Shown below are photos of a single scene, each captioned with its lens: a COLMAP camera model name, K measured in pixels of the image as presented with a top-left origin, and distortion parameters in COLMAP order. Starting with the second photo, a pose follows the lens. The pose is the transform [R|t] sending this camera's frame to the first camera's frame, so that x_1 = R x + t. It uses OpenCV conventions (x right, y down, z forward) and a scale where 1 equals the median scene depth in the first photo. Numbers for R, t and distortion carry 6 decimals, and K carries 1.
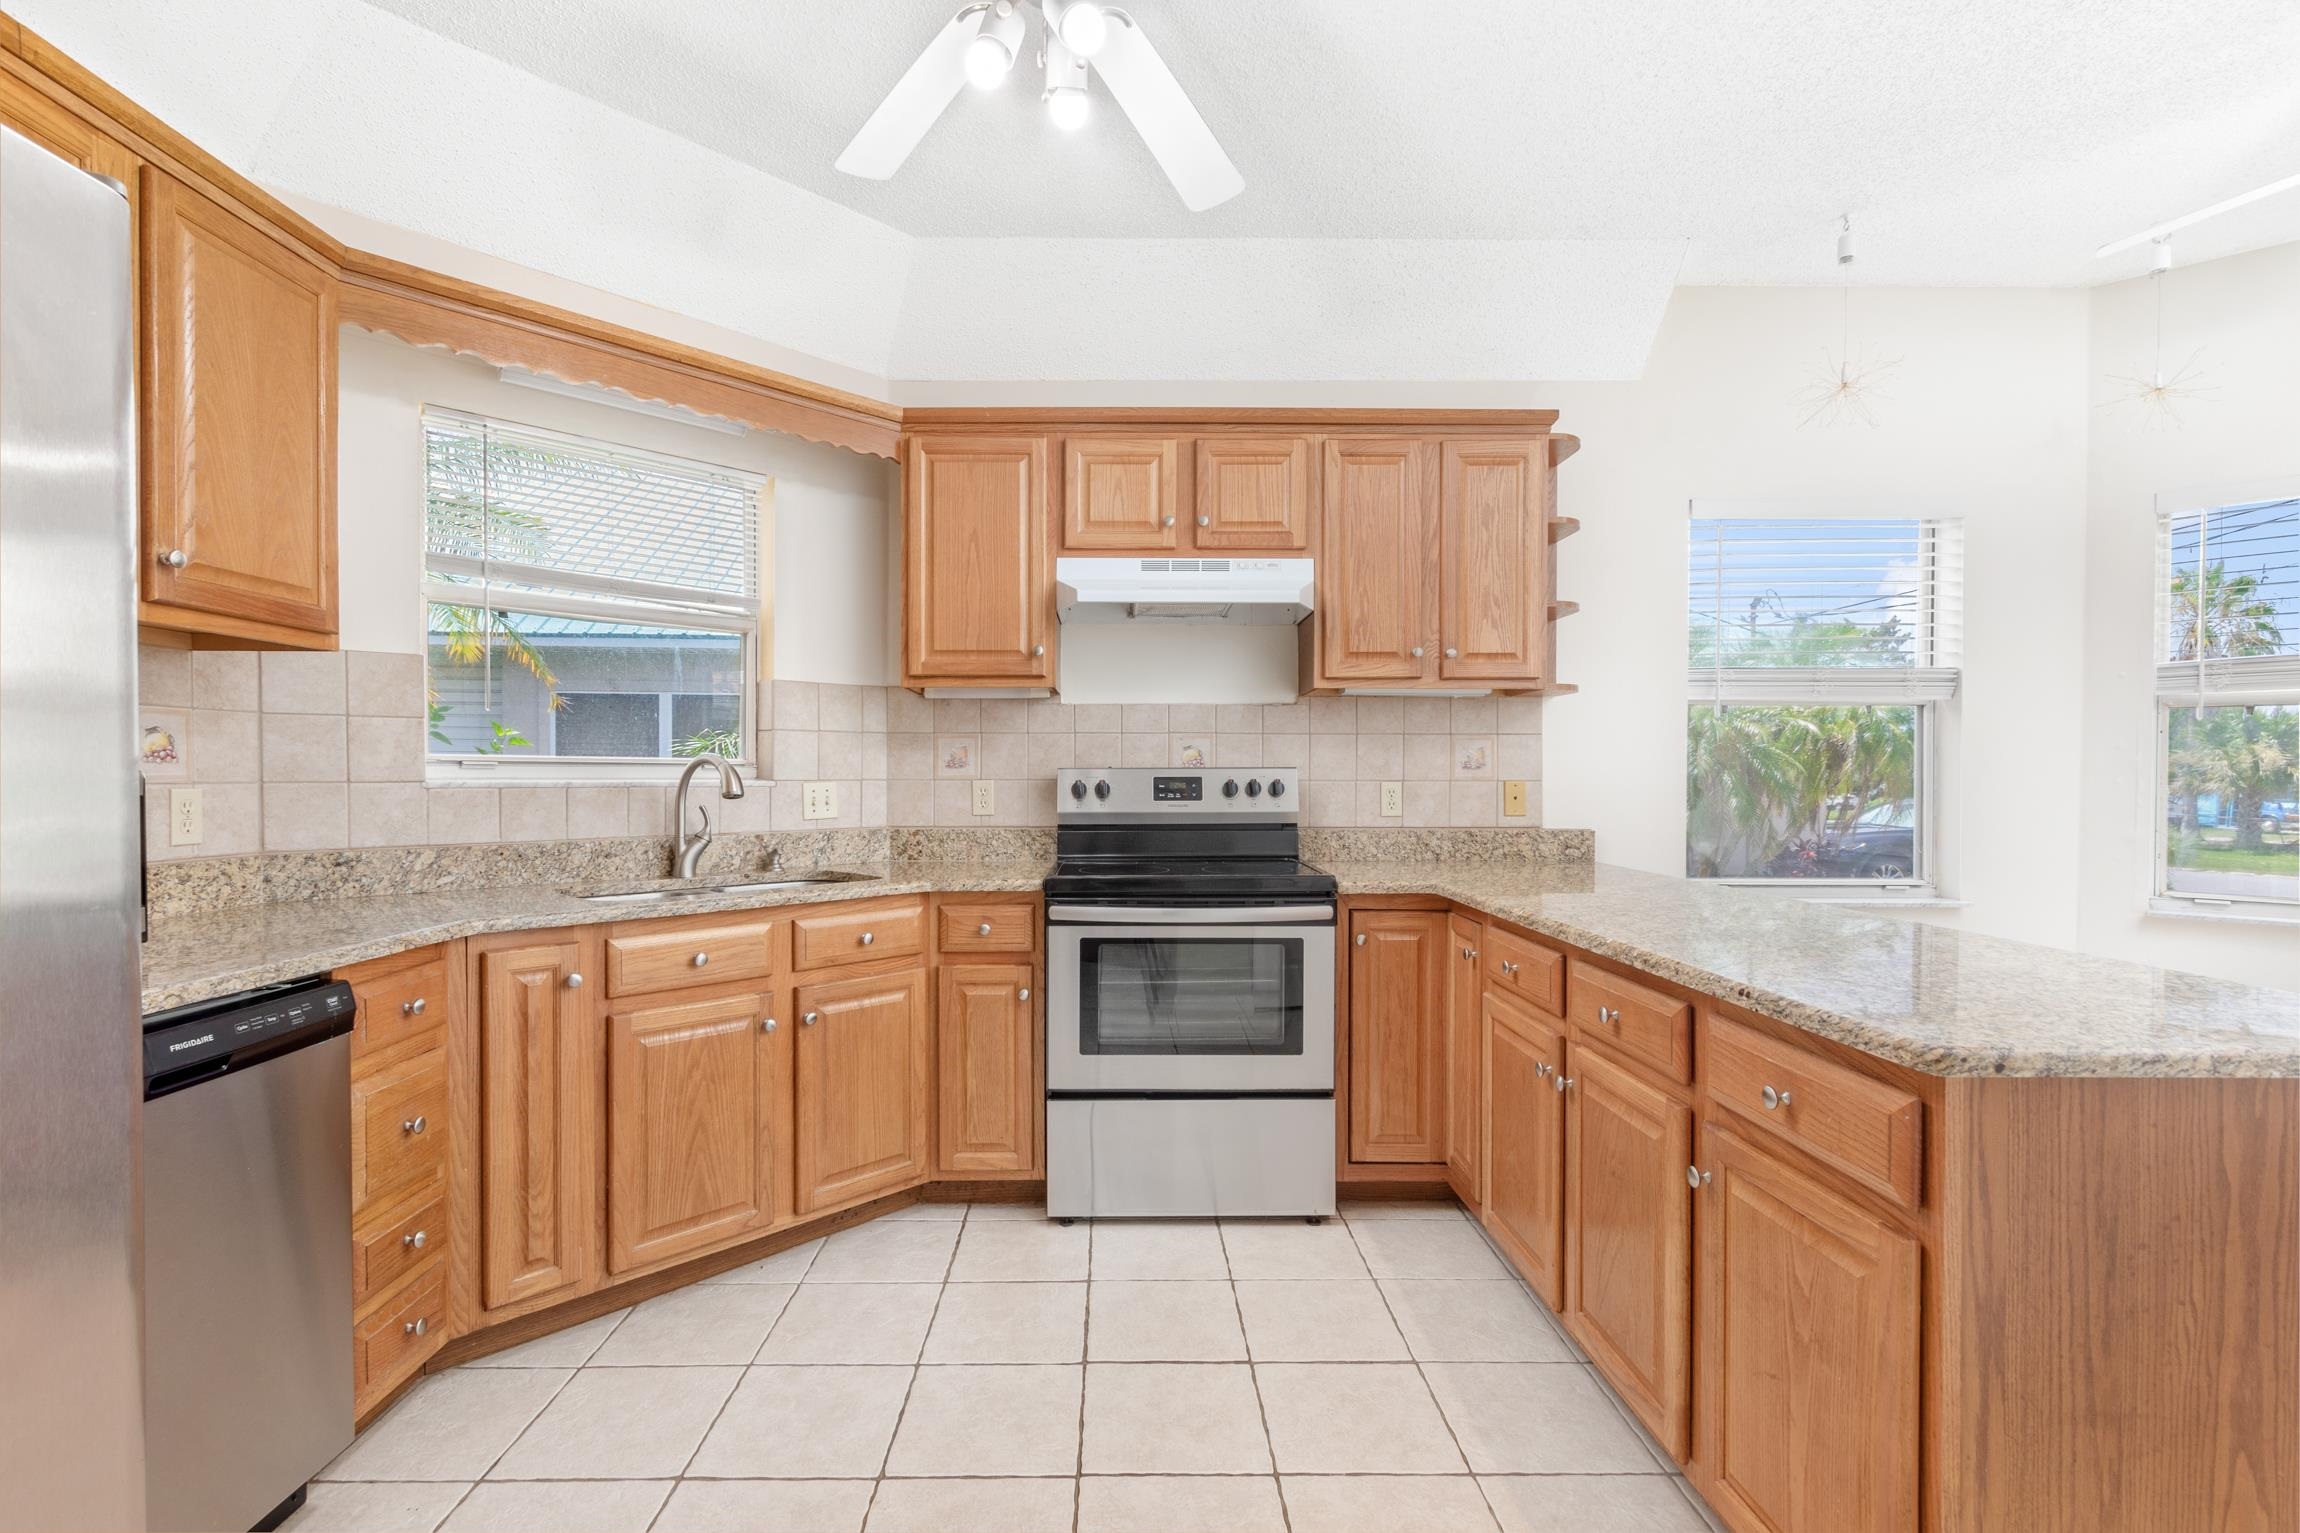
lens RADIAL K [[1045.9, 0, 1148.6], [0, 1045.9, 787.9], [0, 0, 1]] dist [0.004744, 0.000276]
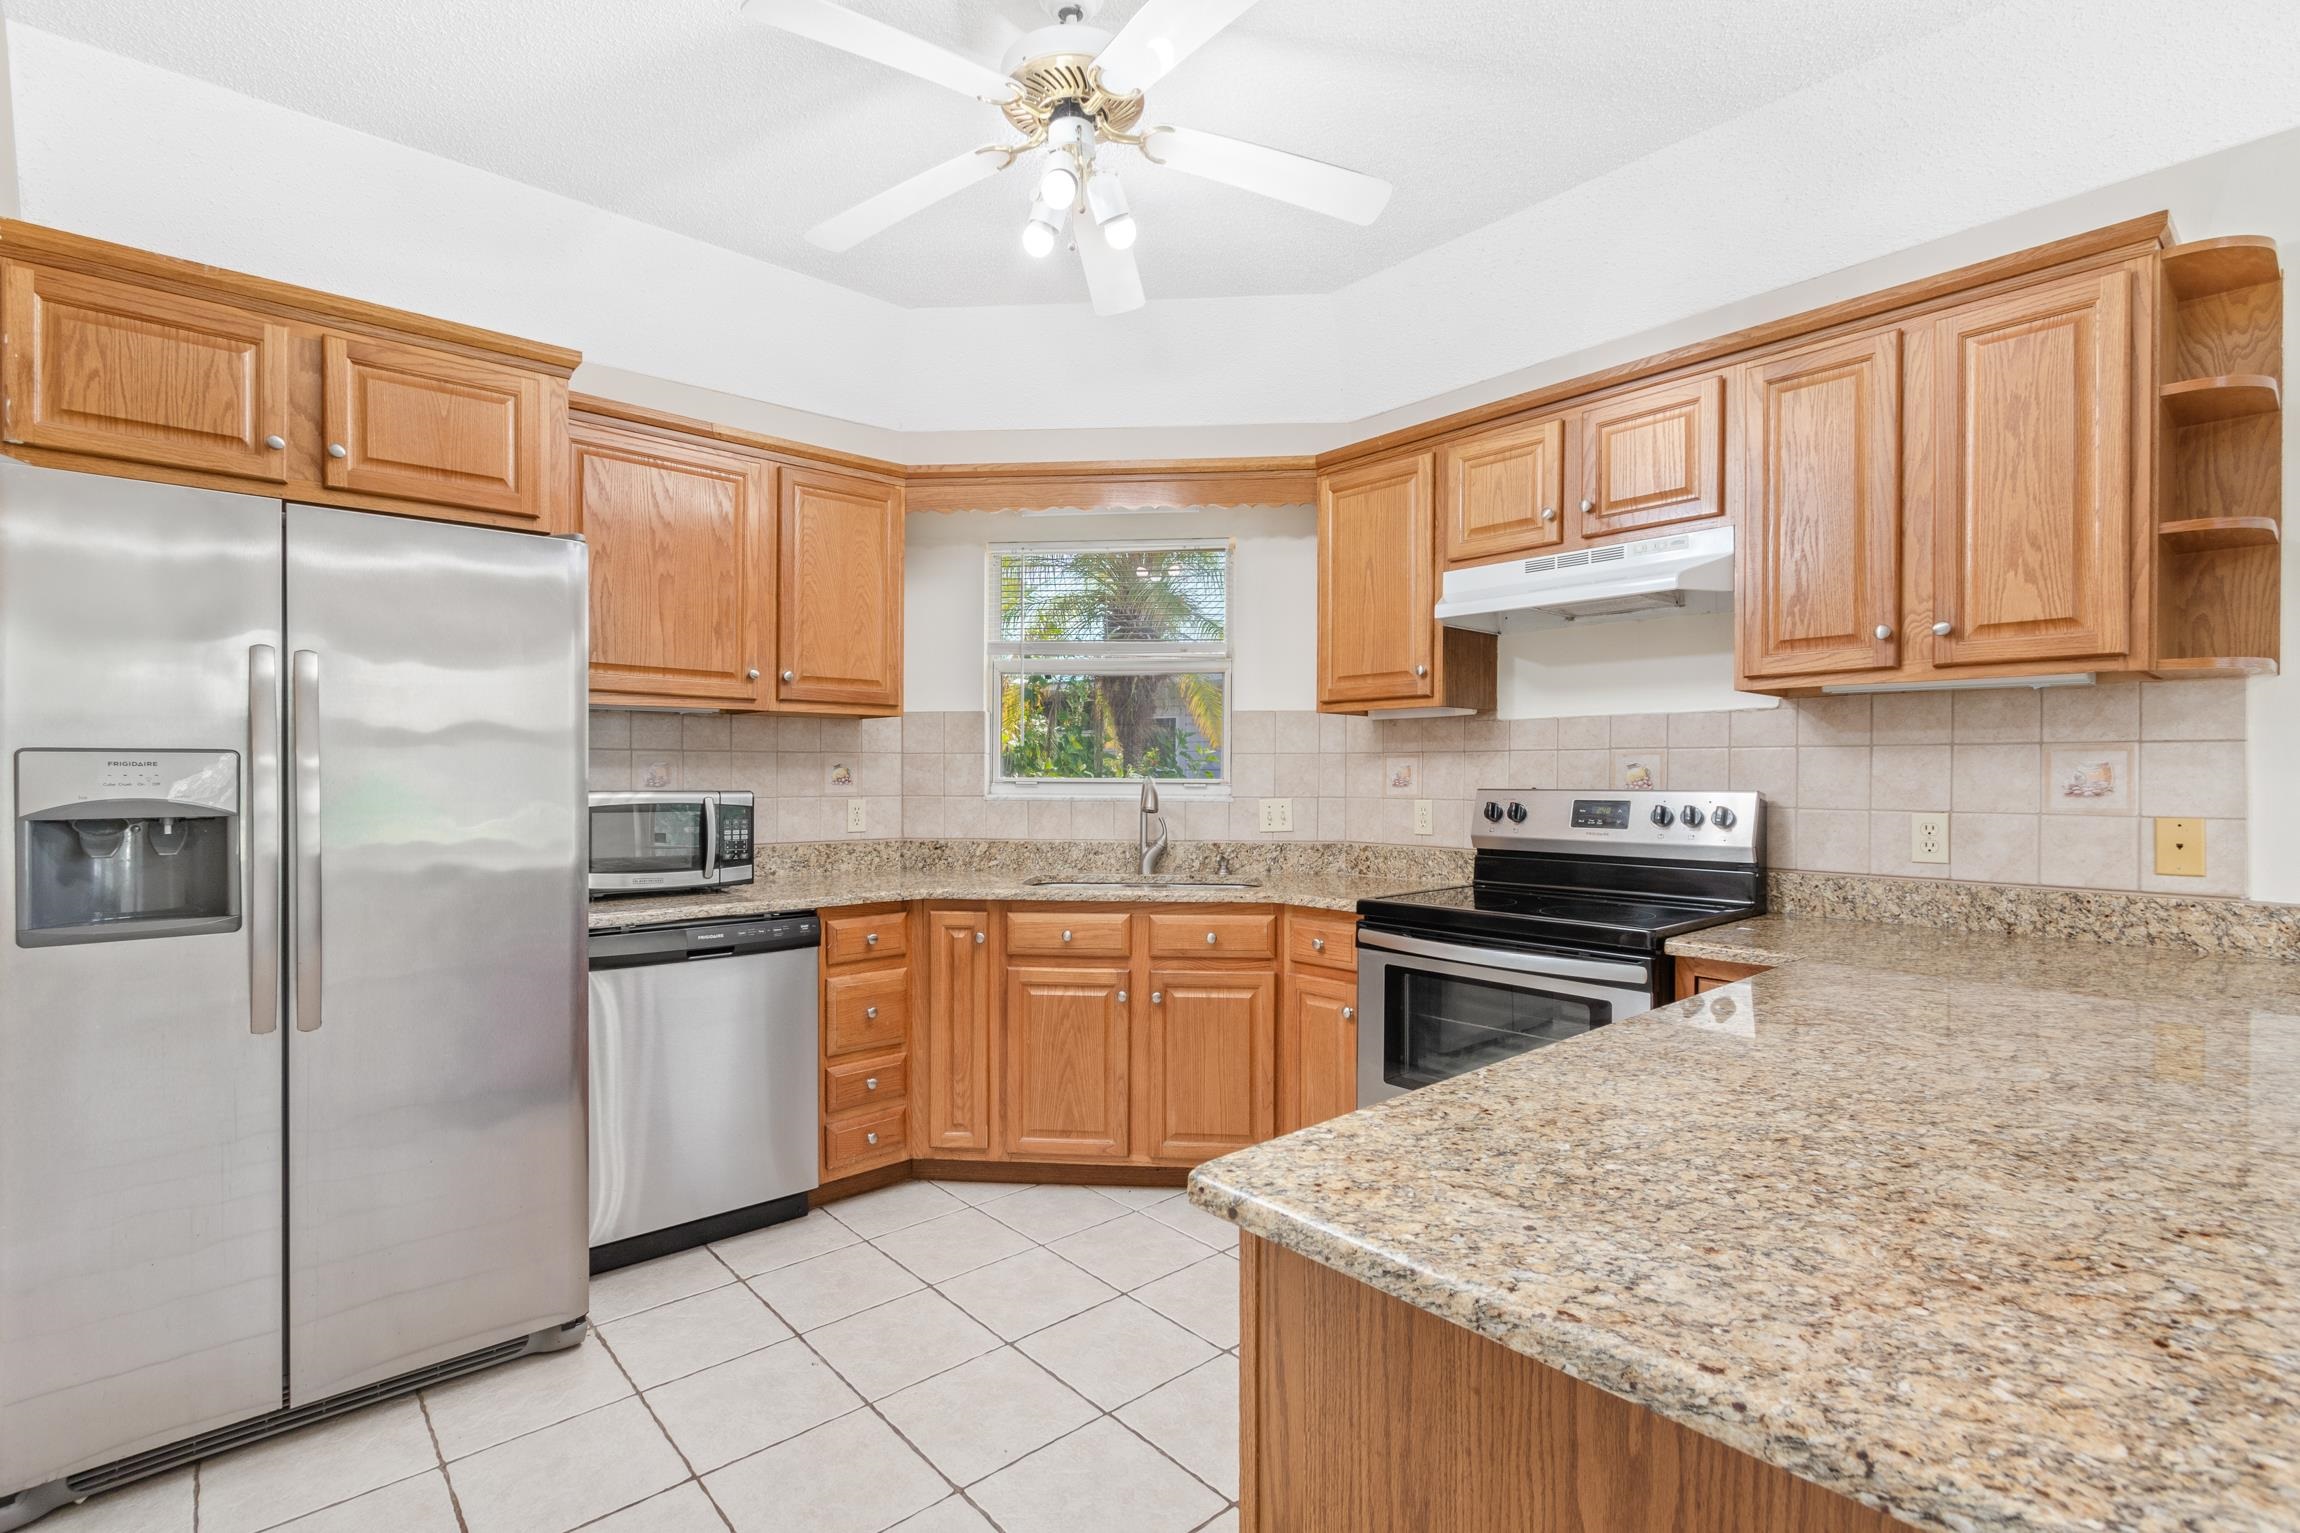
lens RADIAL K [[1072.4, 0, 1128.6], [0, 1072.4, 776.0], [0, 0, 1]] dist [0.002653, 0.000253]
pose [[0.639000, 0.002423, -0.769203, 0.493331], [-0.012468, 0.999896, -0.007209, -0.021048], [0.769106, 0.014197, 0.638964, 0.146471]]
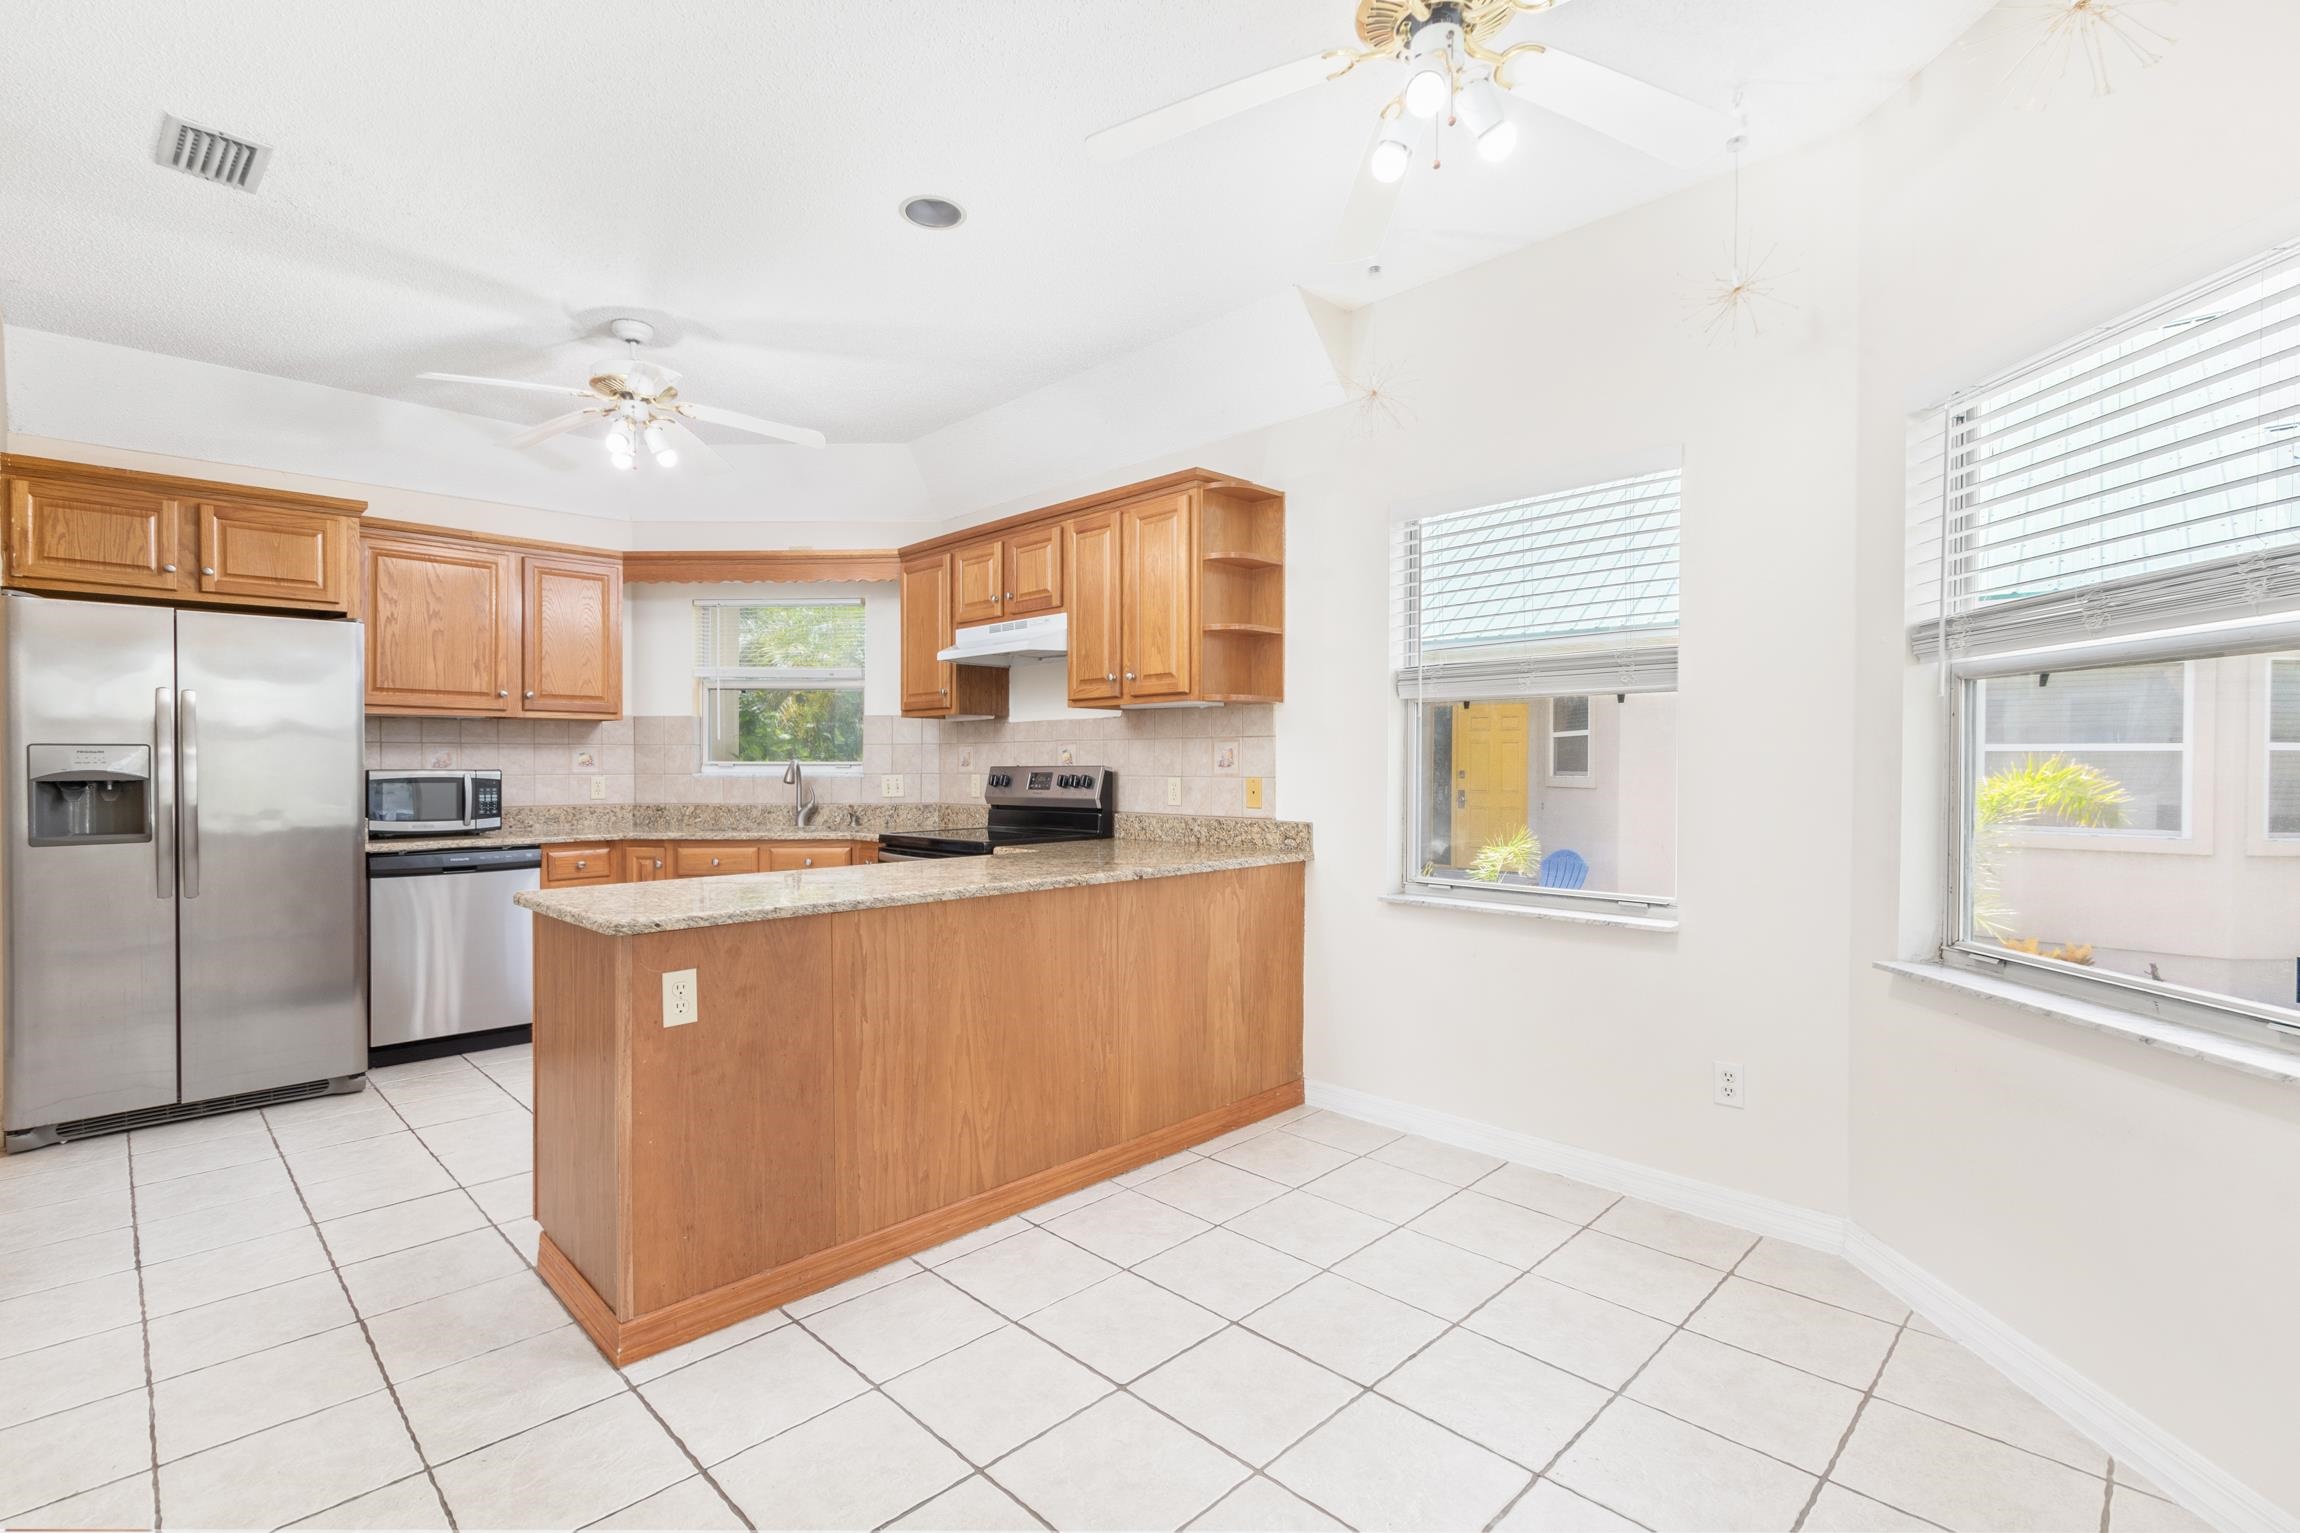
lens RADIAL K [[1056.9, 0, 1150.0], [0, 1056.9, 766.5], [0, 0, 1]] dist [0.002376, -0.000242]
pose [[0.694409, 0.000332, -0.719580, 1.233954], [-0.007725, 0.999946, -0.006994, -0.010916], [0.719539, 0.010416, 0.694374, 0.131593]]
